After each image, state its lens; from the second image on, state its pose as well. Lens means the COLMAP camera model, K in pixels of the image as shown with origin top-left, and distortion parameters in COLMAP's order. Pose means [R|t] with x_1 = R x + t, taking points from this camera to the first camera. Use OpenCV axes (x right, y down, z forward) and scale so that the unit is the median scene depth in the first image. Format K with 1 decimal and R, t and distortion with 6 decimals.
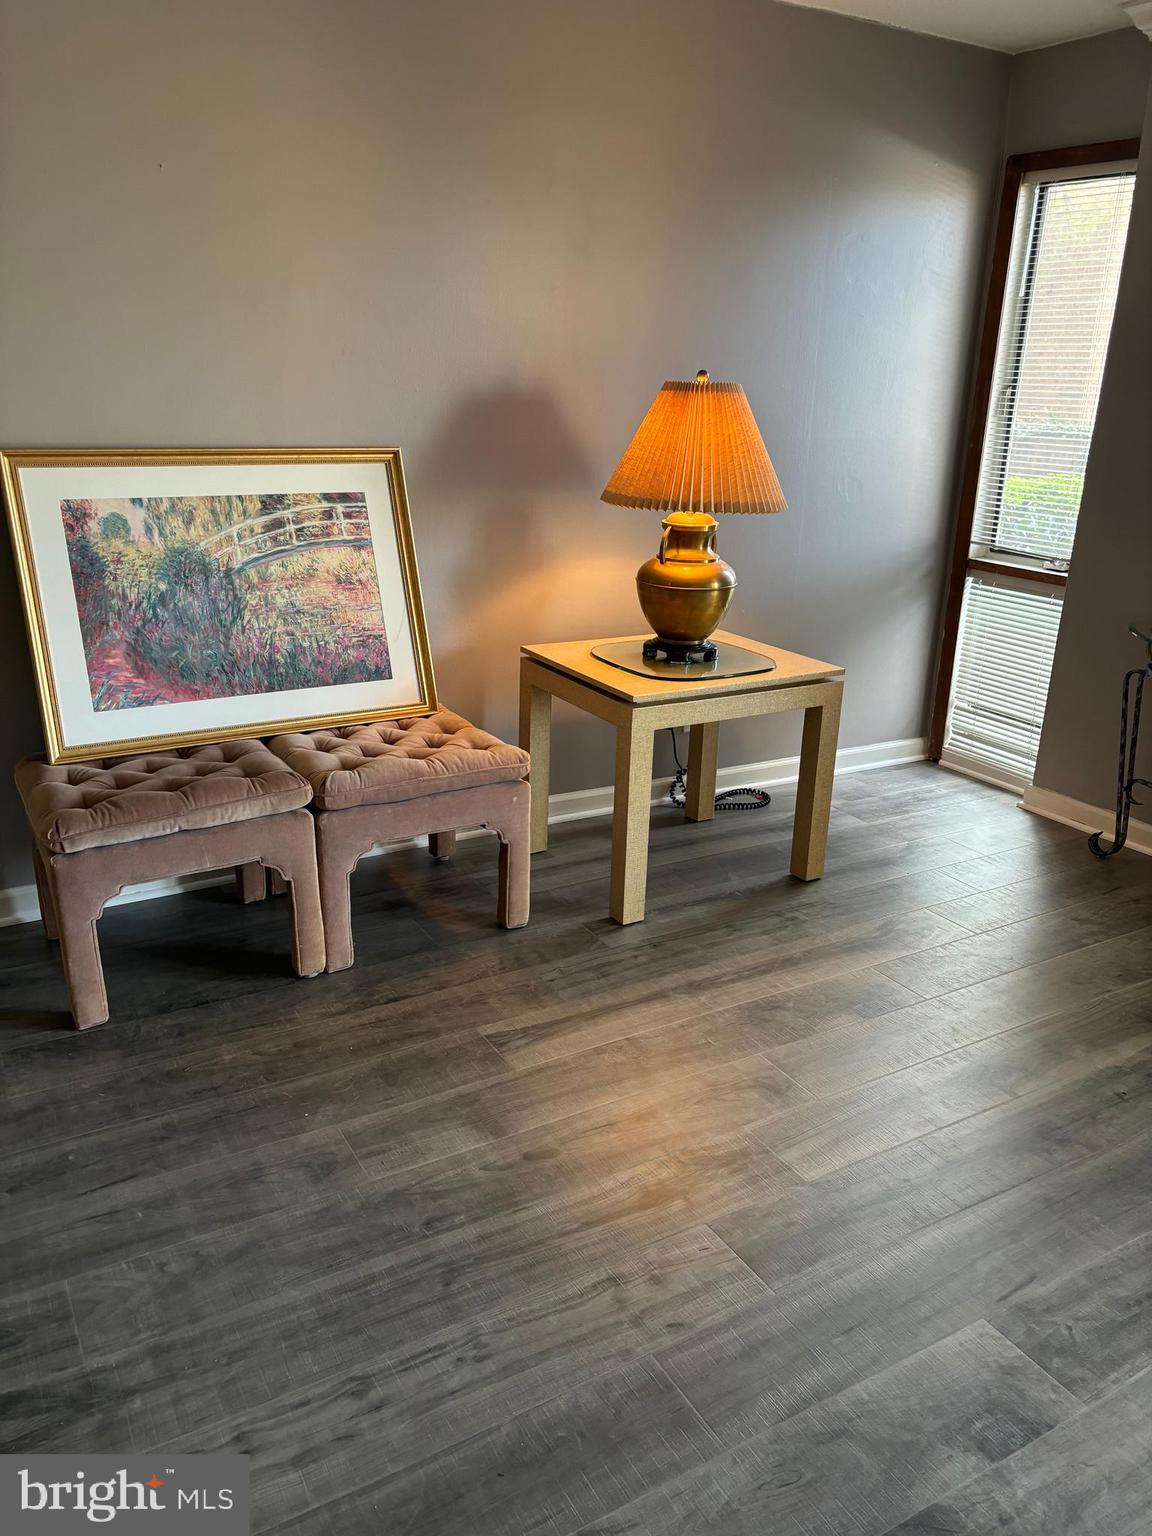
lens RADIAL K [[1164.1, 0, 583.5], [0, 1164.1, 767.1], [0, 0, 1]] dist [0.045507, -0.038848]
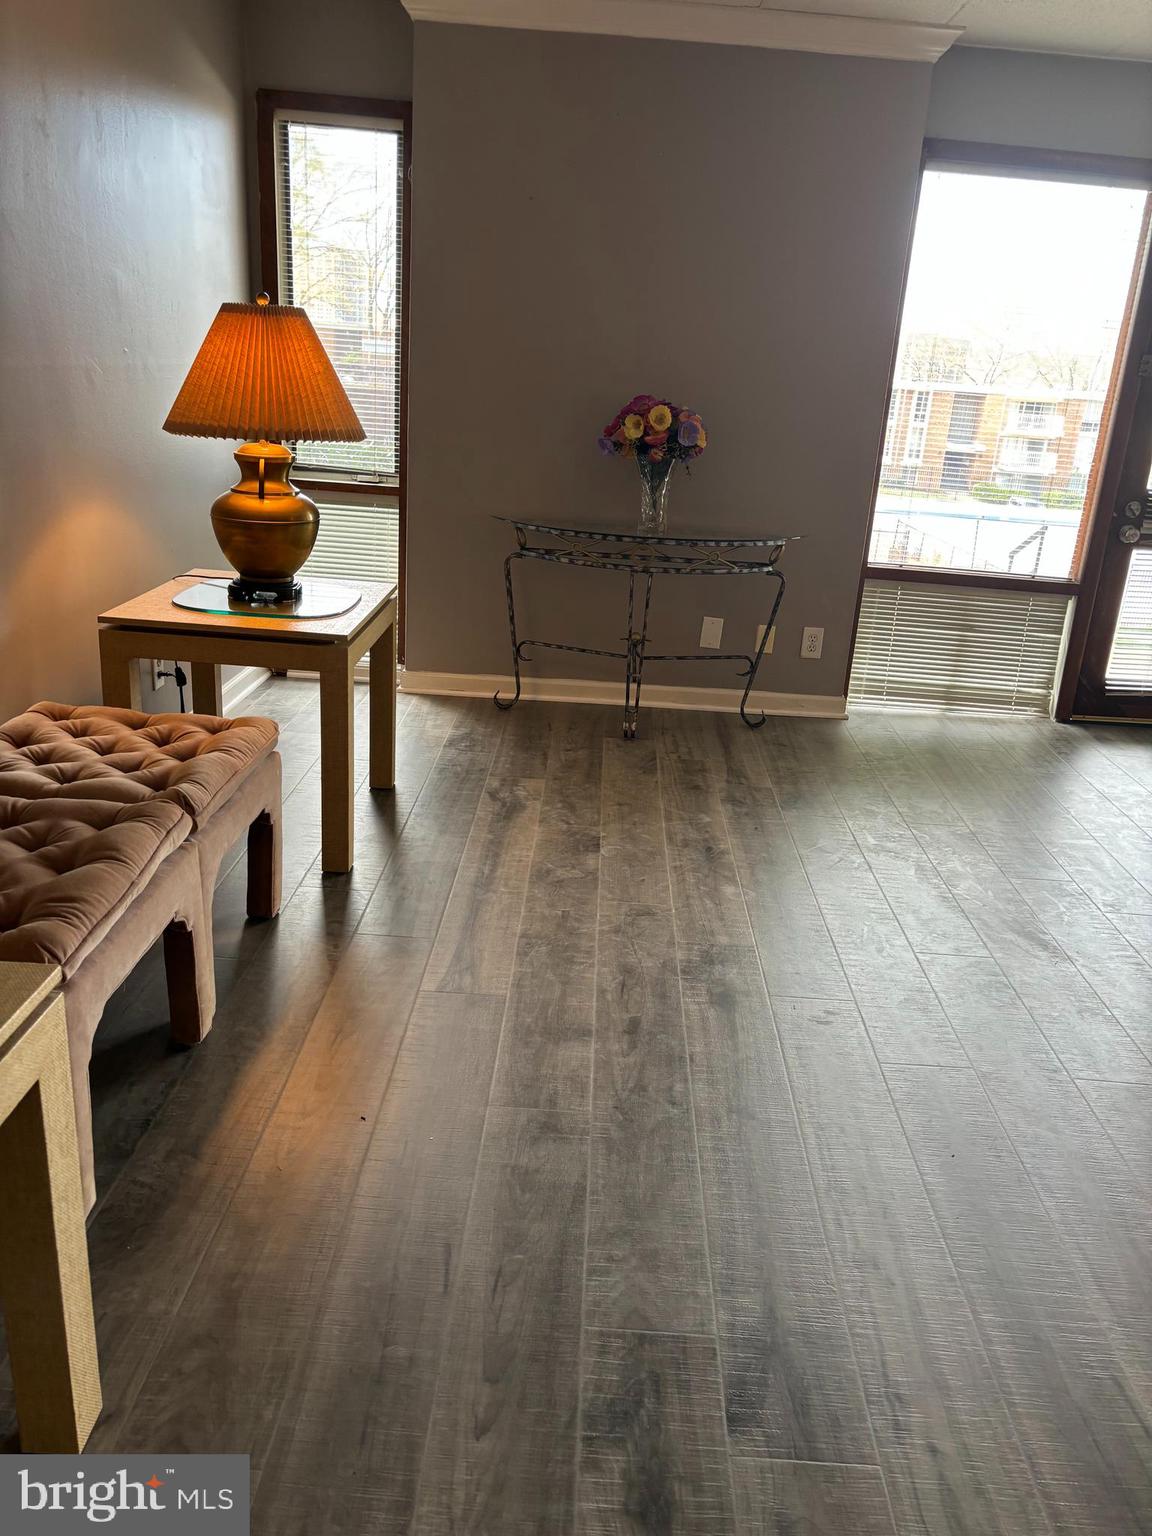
lens RADIAL K [[1164.1, 0, 592.5], [0, 1164.1, 773.8], [0, 0, 1]] dist [0.045507, -0.038848]
pose [[0.506300, -0.275407, 0.817197, -0.587441], [0.218222, 0.957706, 0.187559, -0.075430], [-0.834290, 0.083369, 0.544987, 0.265328]]
